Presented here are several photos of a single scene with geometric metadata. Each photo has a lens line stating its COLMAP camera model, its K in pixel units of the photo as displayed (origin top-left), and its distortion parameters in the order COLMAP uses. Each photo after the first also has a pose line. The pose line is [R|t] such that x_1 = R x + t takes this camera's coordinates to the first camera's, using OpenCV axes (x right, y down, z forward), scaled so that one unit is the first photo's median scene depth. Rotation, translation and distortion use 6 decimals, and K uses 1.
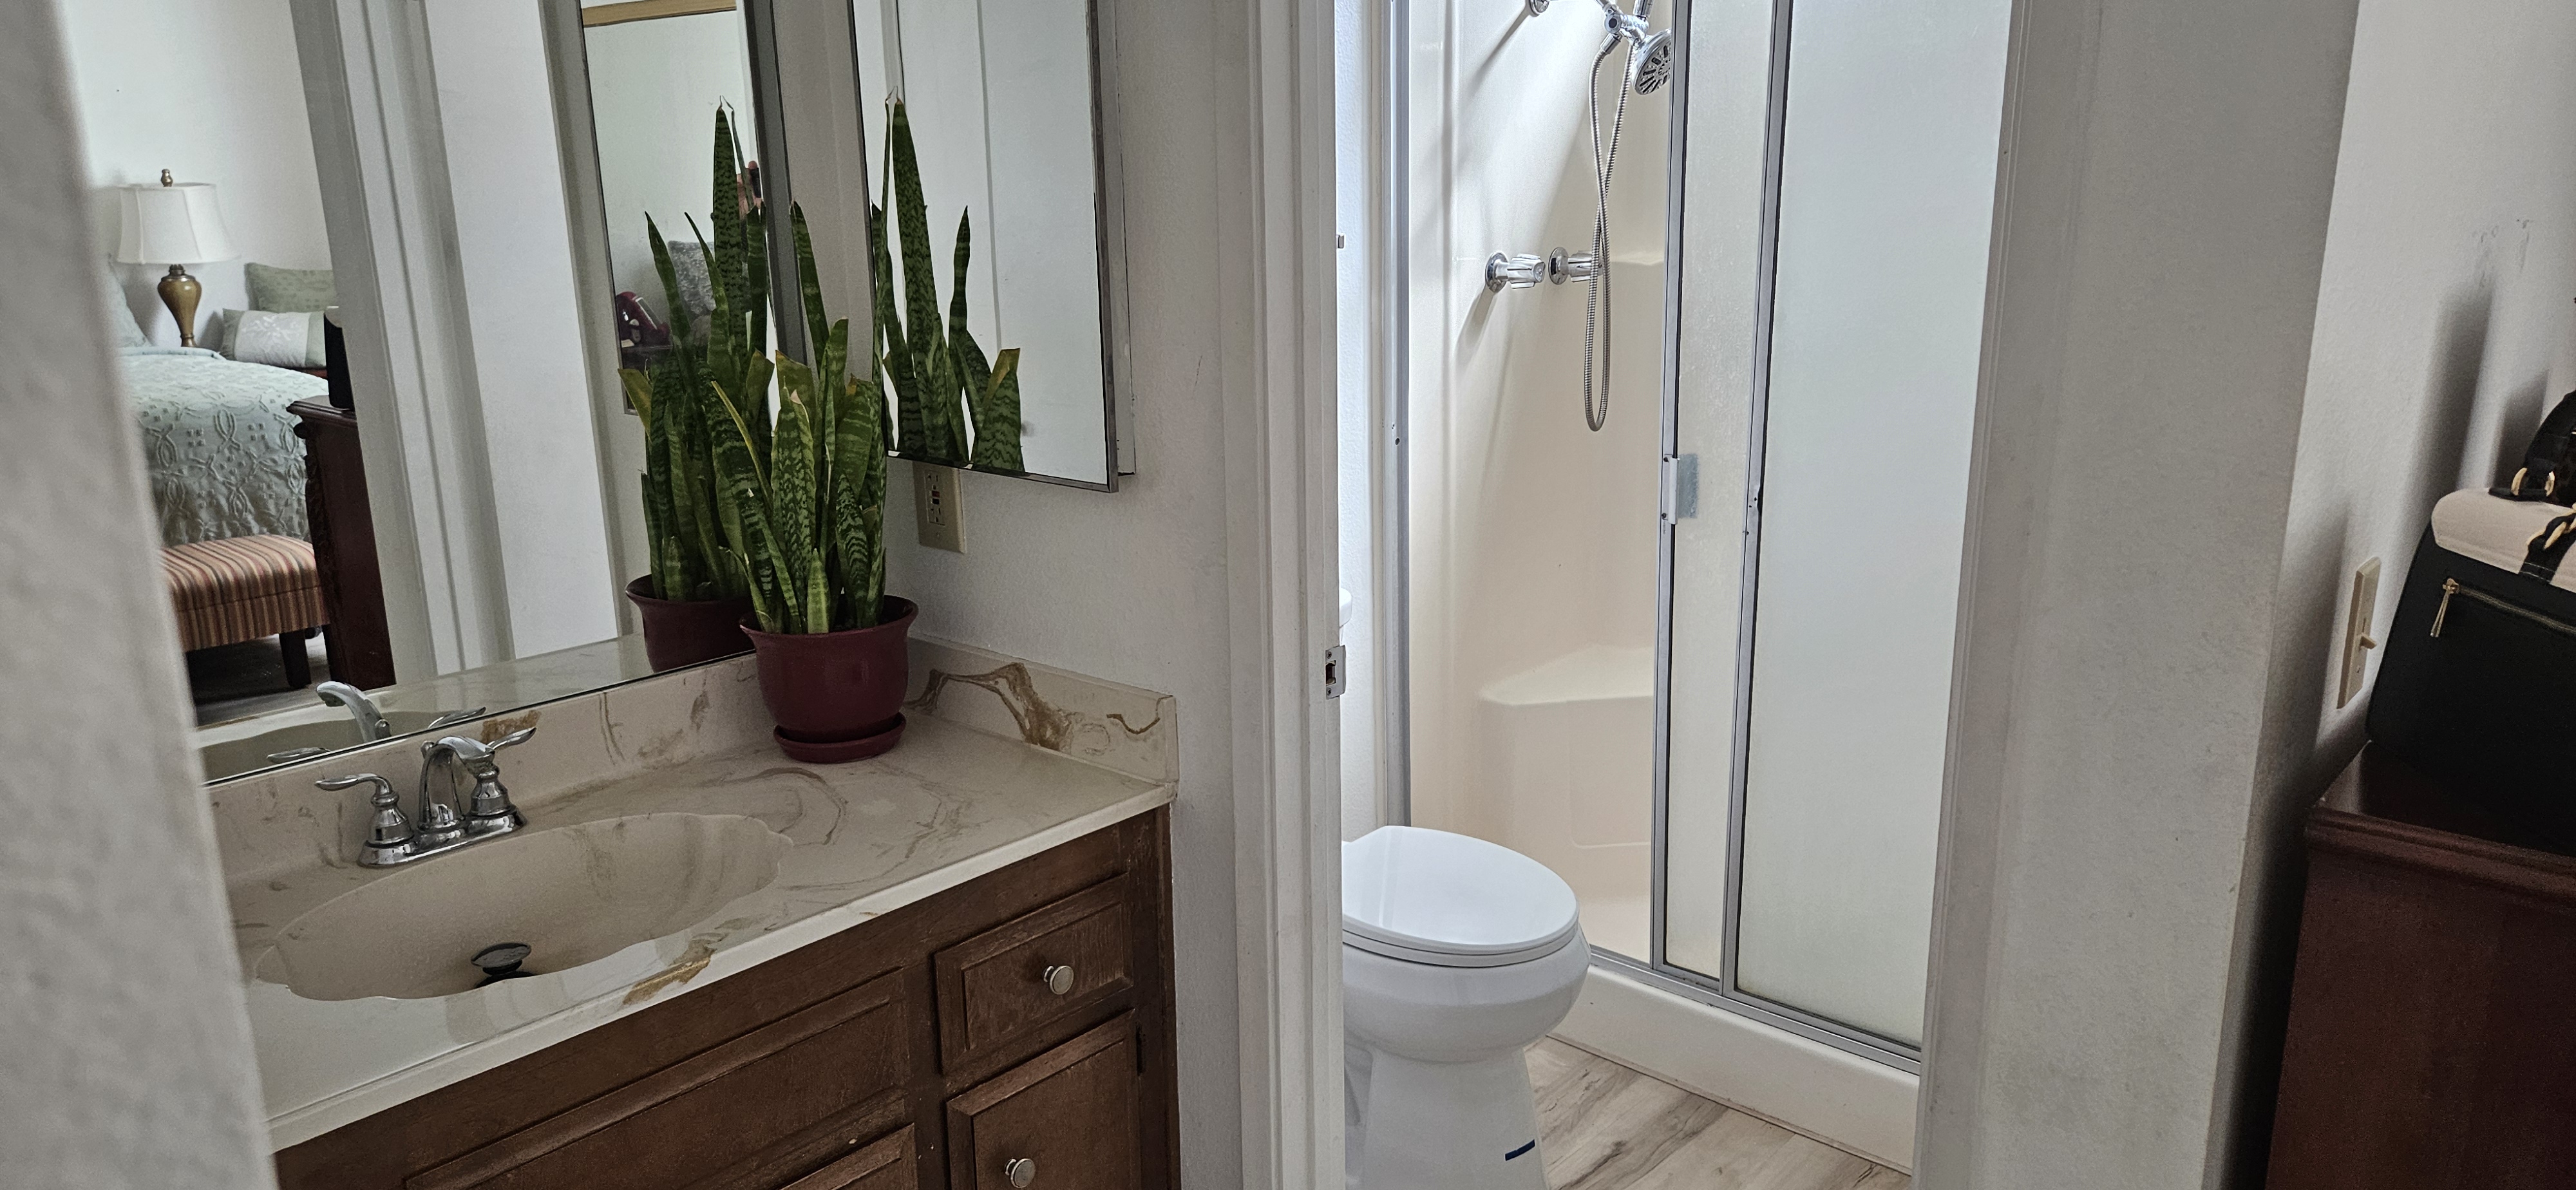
lens RADIAL K [[1791.5, 0, 1327.8], [0, 1791.5, 634.0], [0, 0, 1]] dist [0.073545, -0.038988]
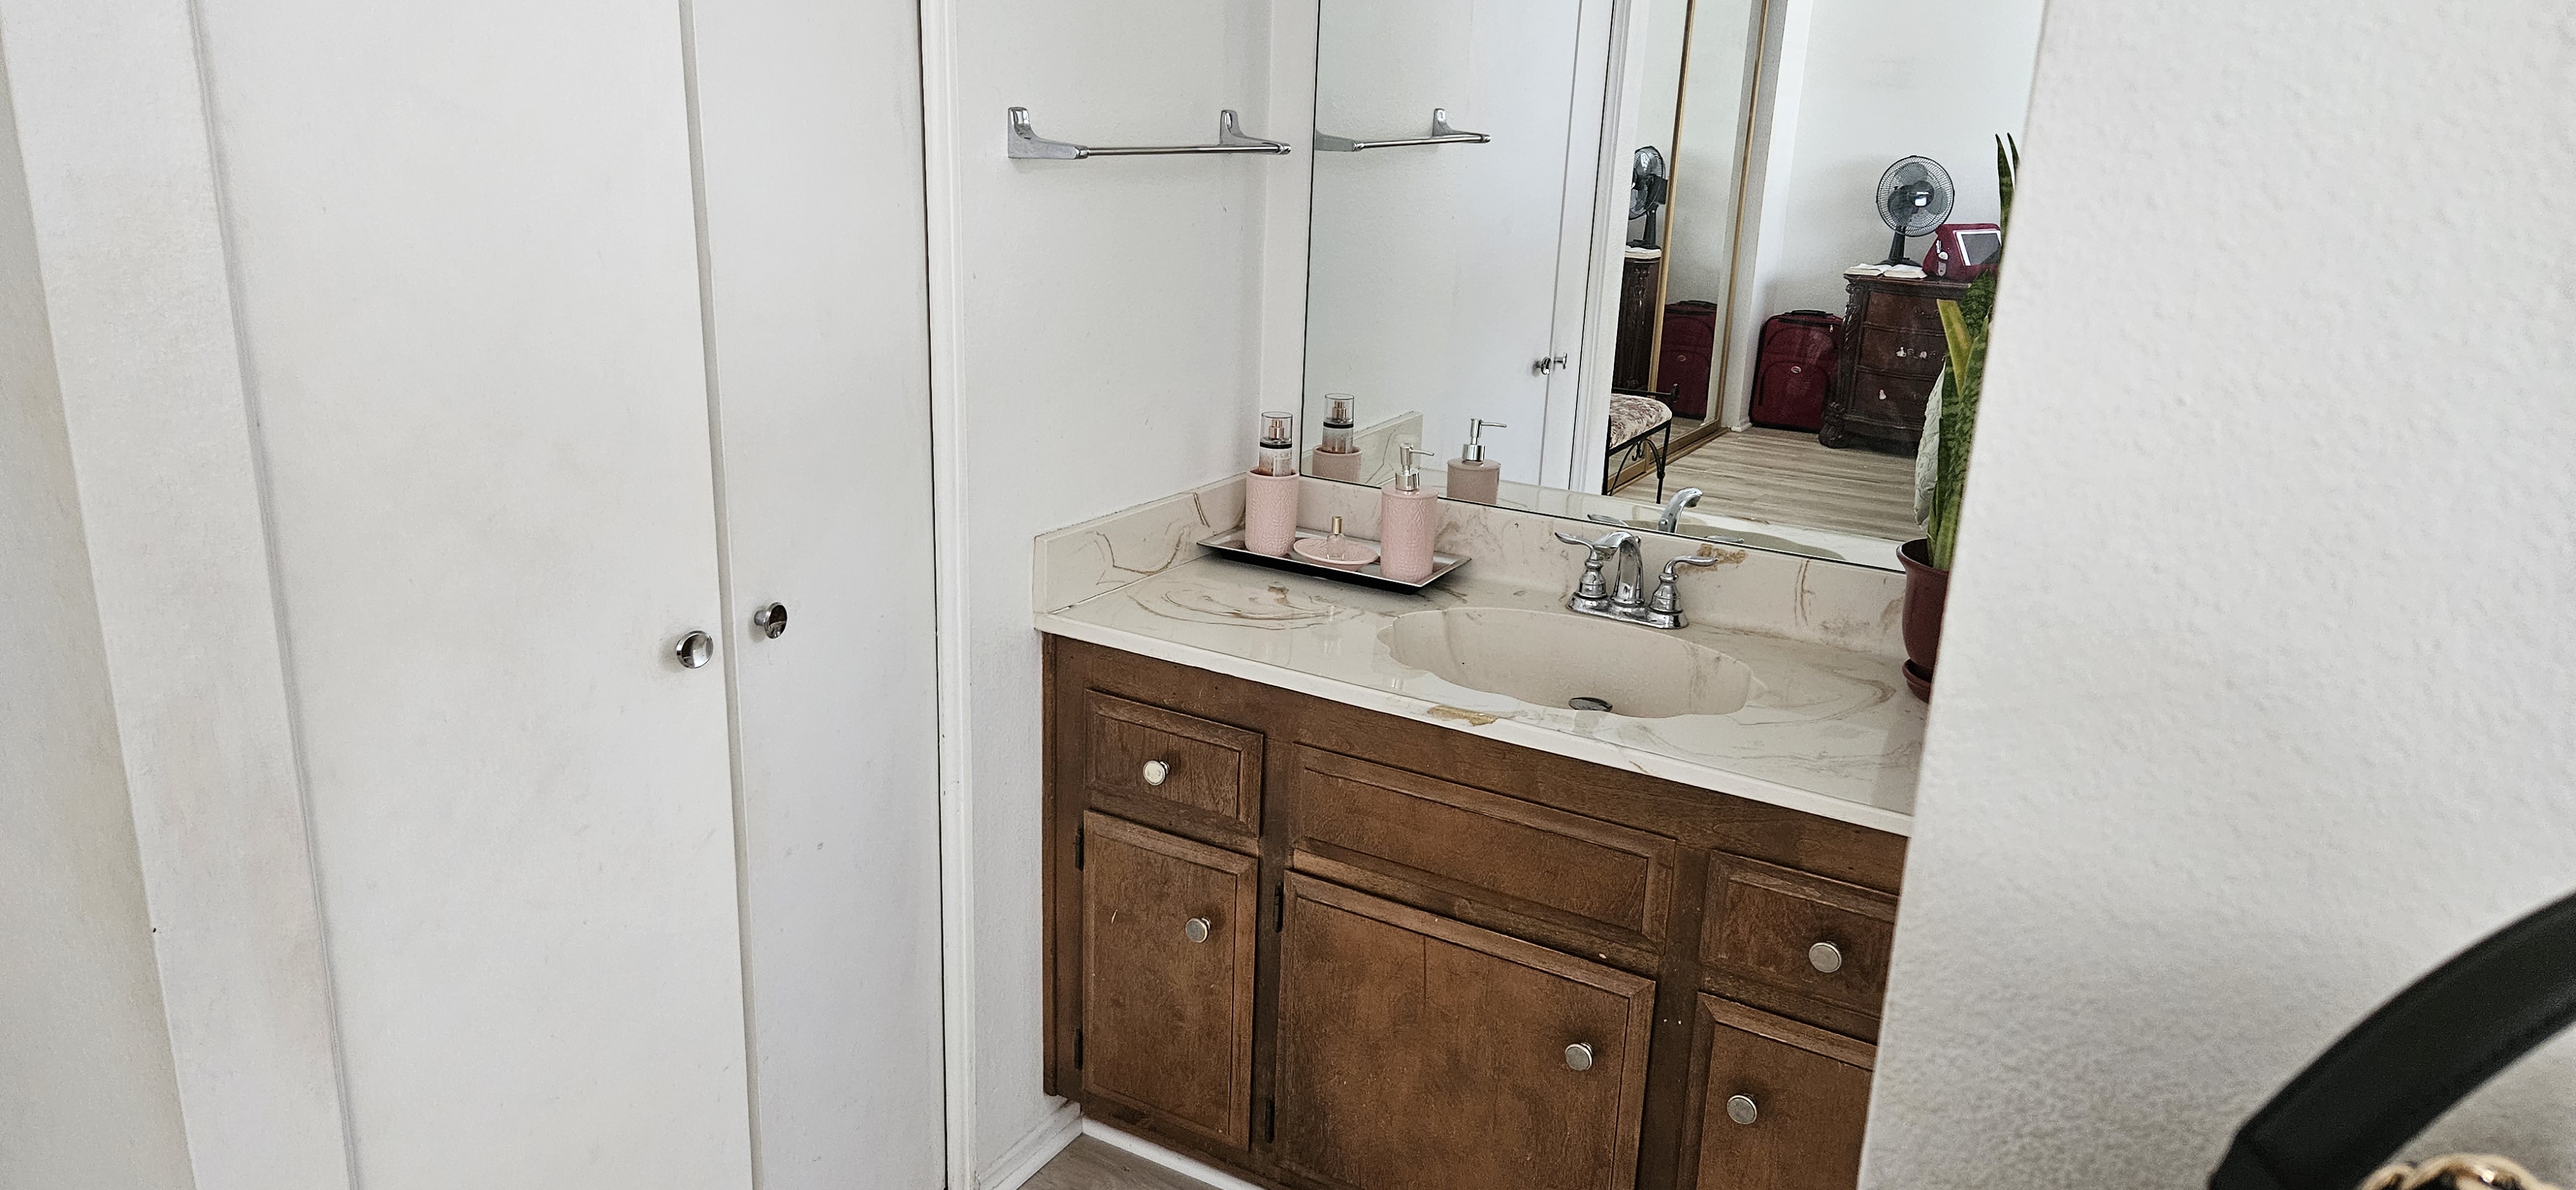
lens RADIAL K [[1791.5, 0, 1327.8], [0, 1791.5, 634.0], [0, 0, 1]] dist [0.073545, -0.038988]
pose [[0.156392, 0.309810, -0.937848, 0.679454], [-0.295769, 0.920649, 0.254807, -0.135159], [0.942371, 0.237537, 0.235614, 0.512441]]
